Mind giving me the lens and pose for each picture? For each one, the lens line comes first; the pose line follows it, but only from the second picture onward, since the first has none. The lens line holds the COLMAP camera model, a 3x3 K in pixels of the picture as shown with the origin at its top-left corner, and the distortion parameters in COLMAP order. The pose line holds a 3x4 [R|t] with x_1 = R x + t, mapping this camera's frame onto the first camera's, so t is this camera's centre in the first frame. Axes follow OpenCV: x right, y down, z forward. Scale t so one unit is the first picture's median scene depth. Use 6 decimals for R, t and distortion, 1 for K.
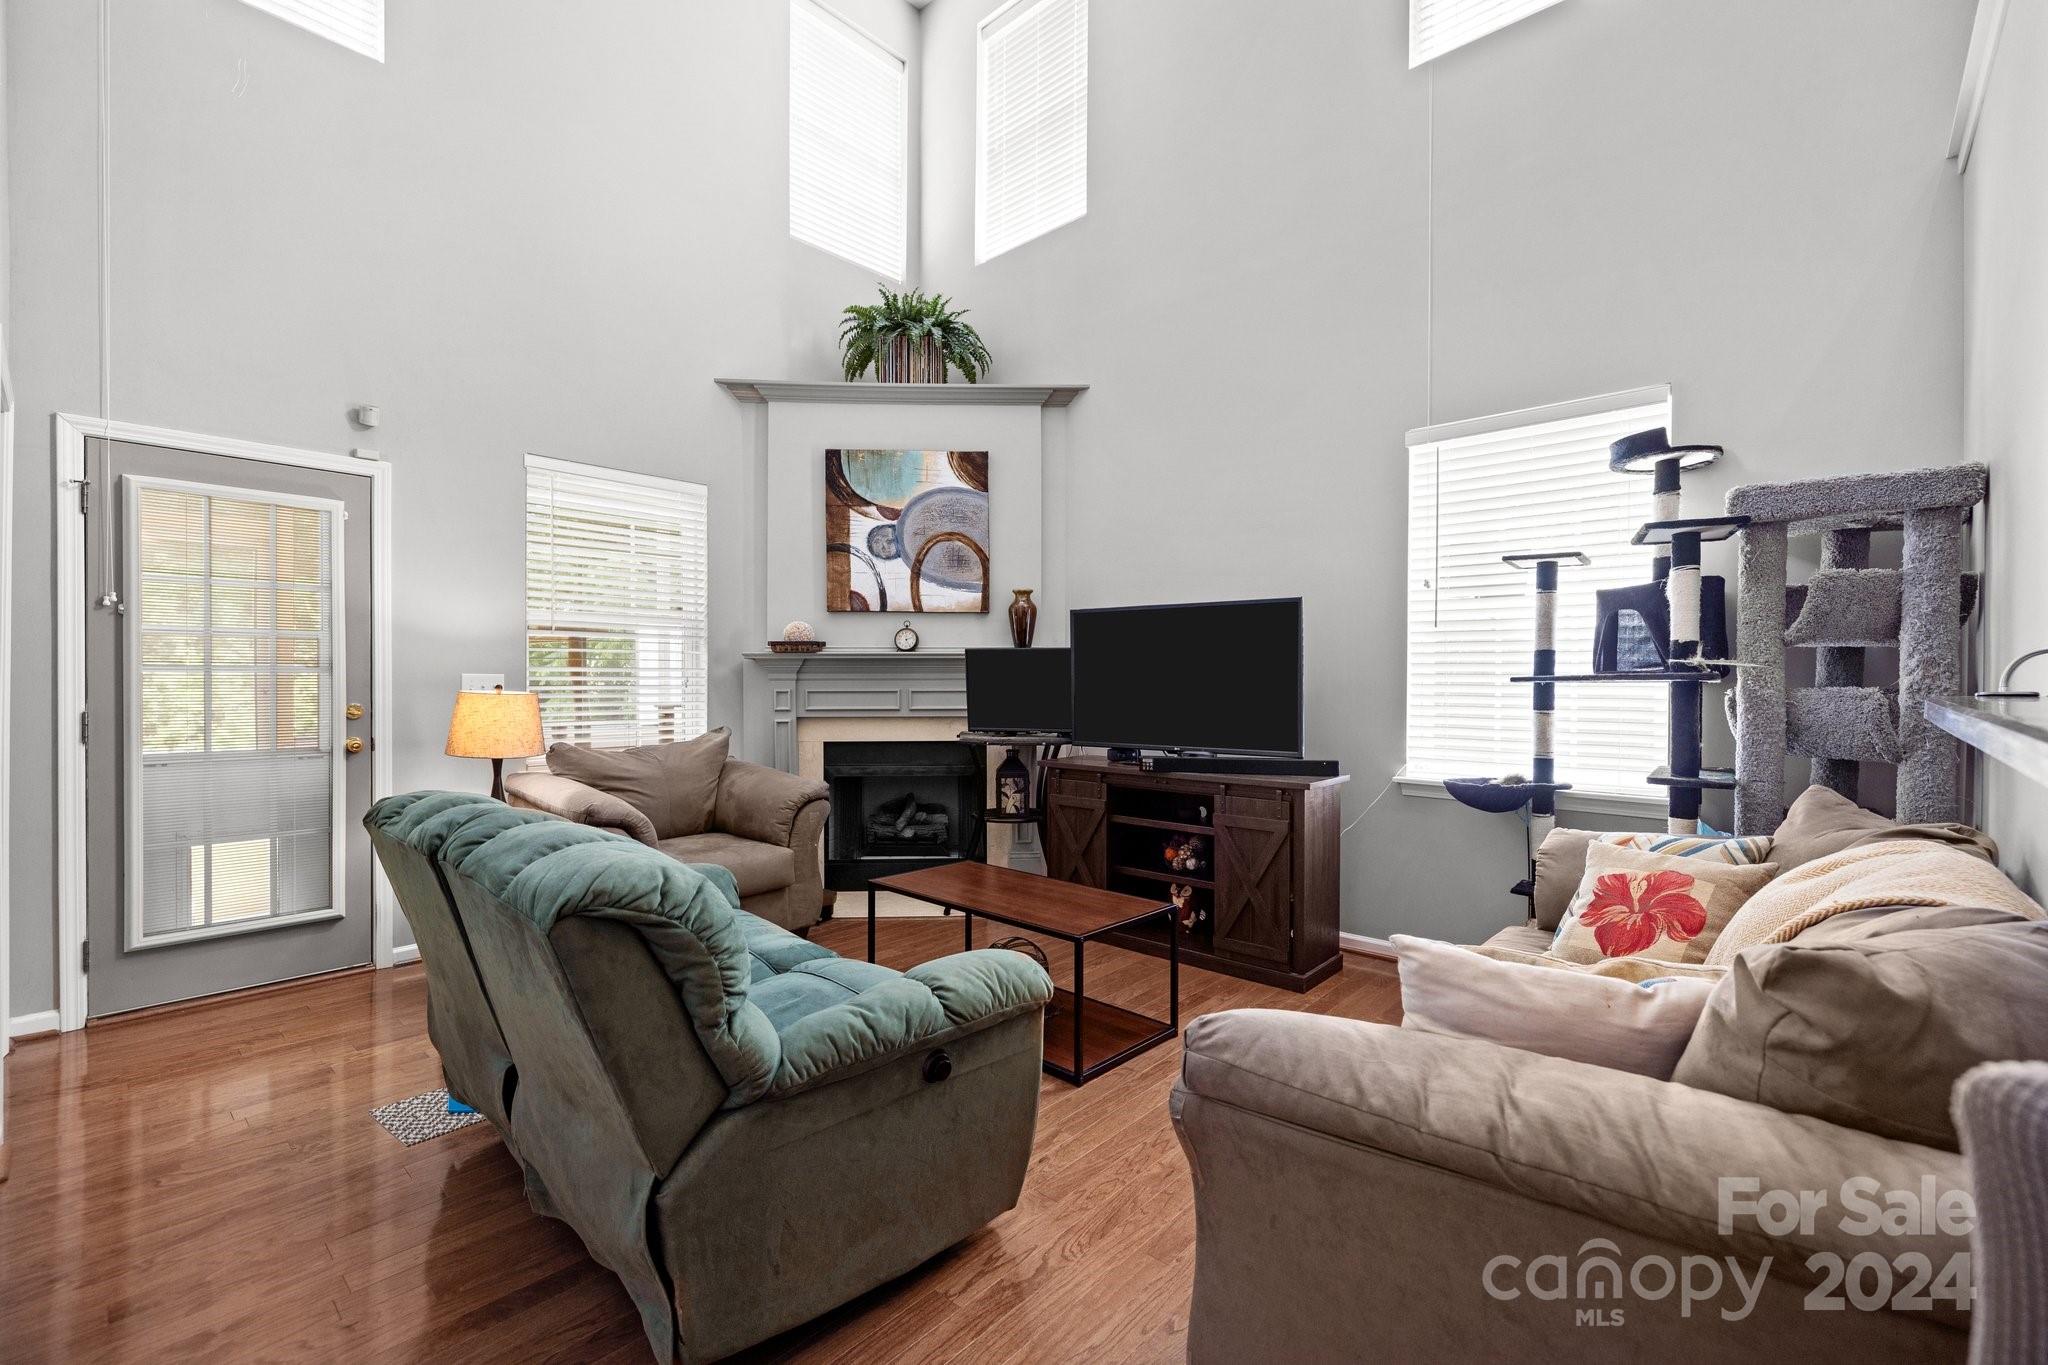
lens RADIAL K [[869.6, 0, 1024.0], [0, 869.6, 682.5], [0, 0, 1]] dist [0.001219, 0.000114]
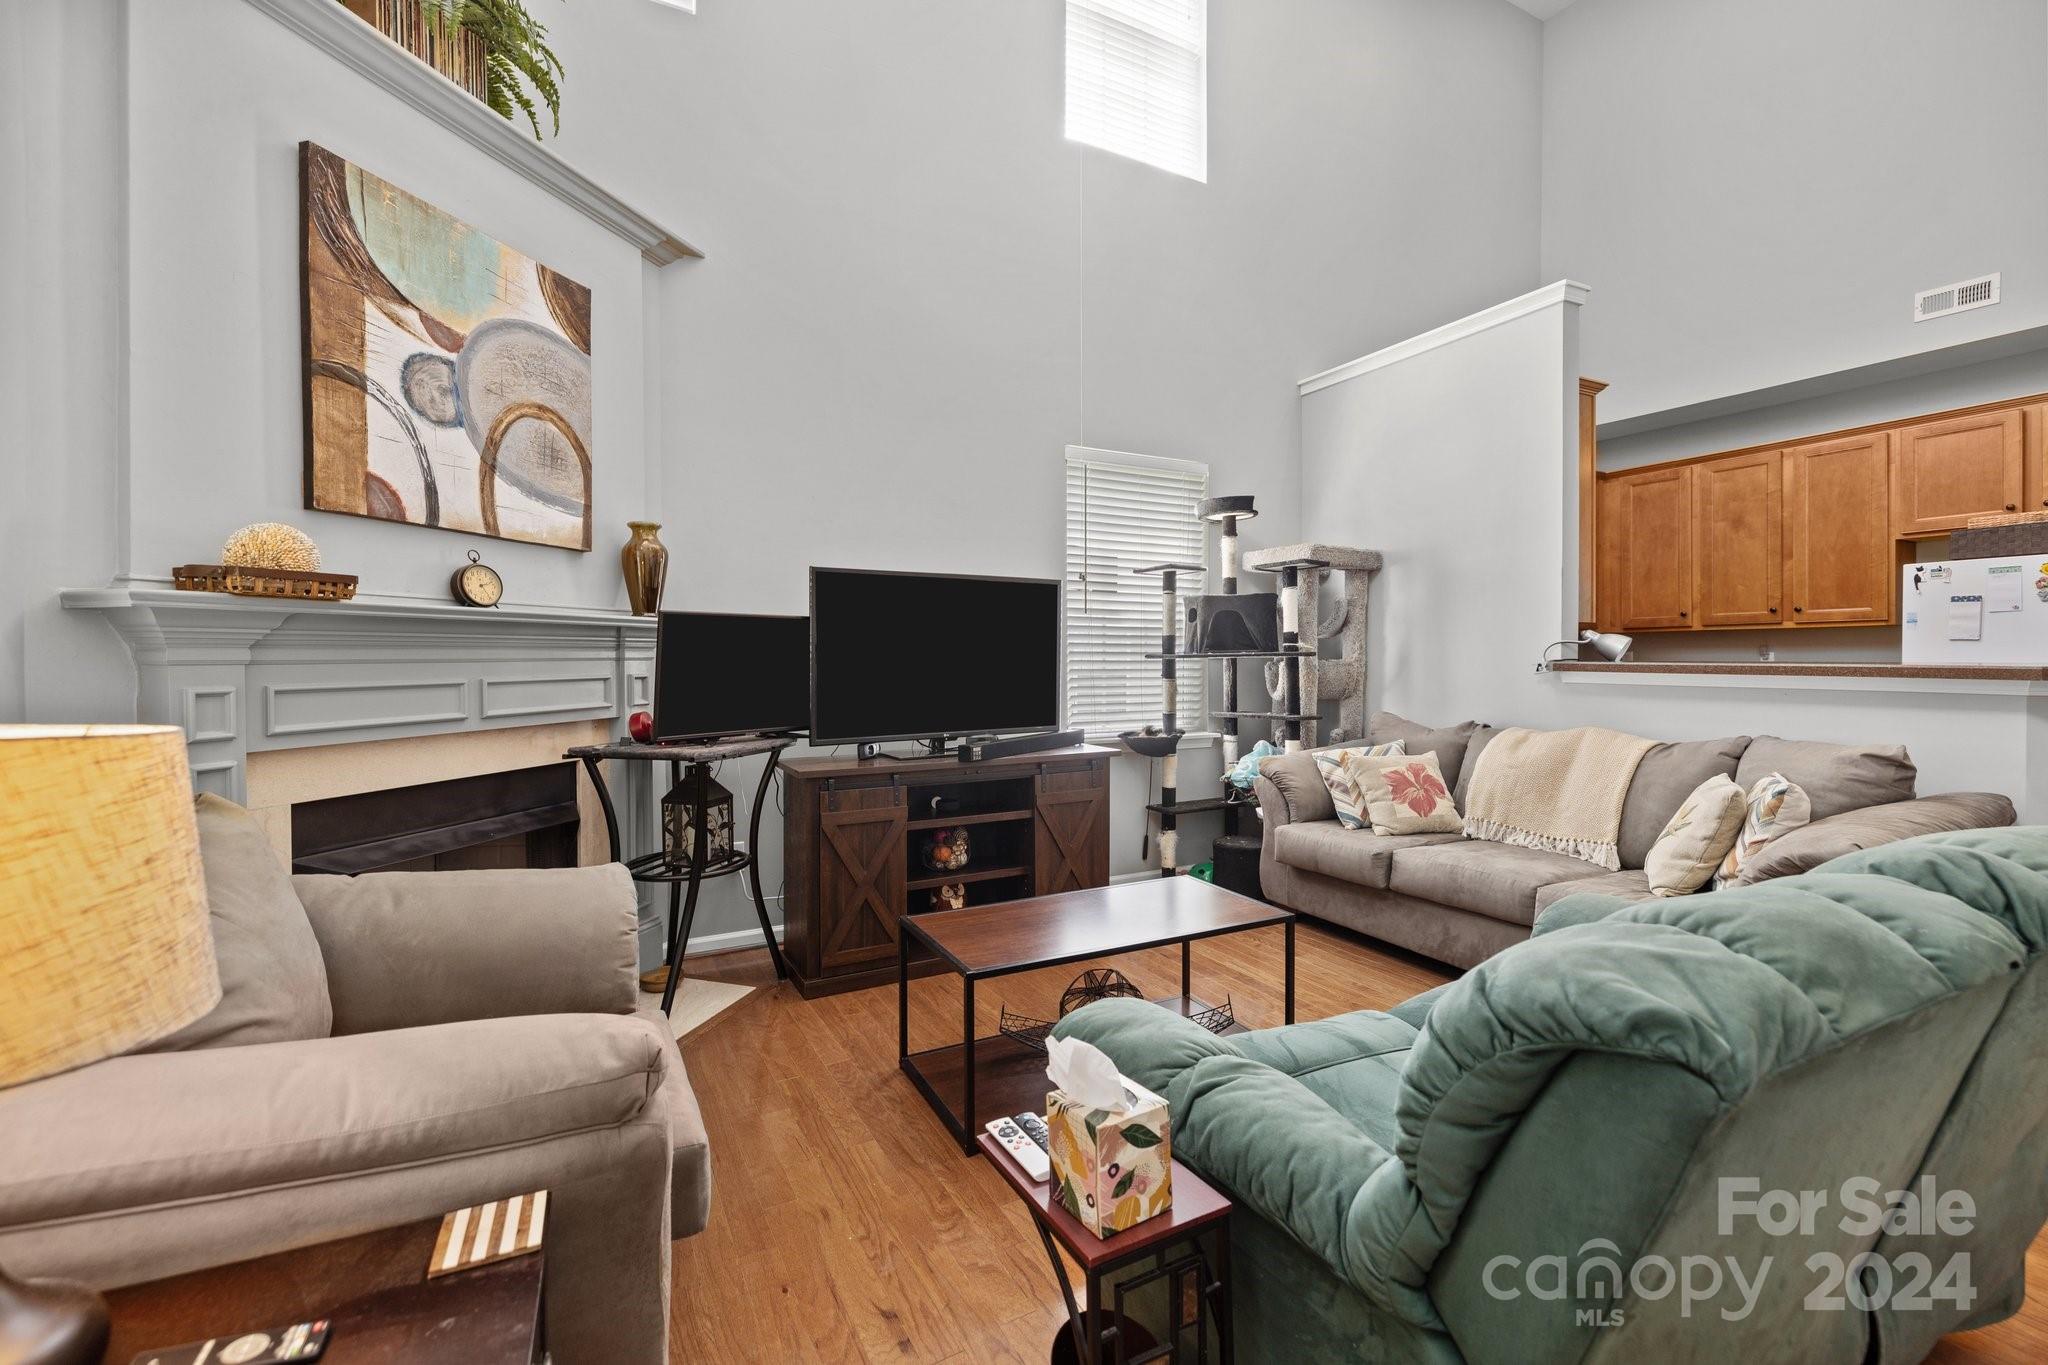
lens RADIAL K [[869.1, 0, 1025.8], [0, 869.1, 660.1], [0, 0, 1]] dist [-0.000444, 0.000120]
pose [[0.323637, -0.006744, 0.946157, -0.526939], [0.007731, 0.999960, 0.004483, -0.004152], [-0.946150, 0.005864, 0.323676, 0.514021]]
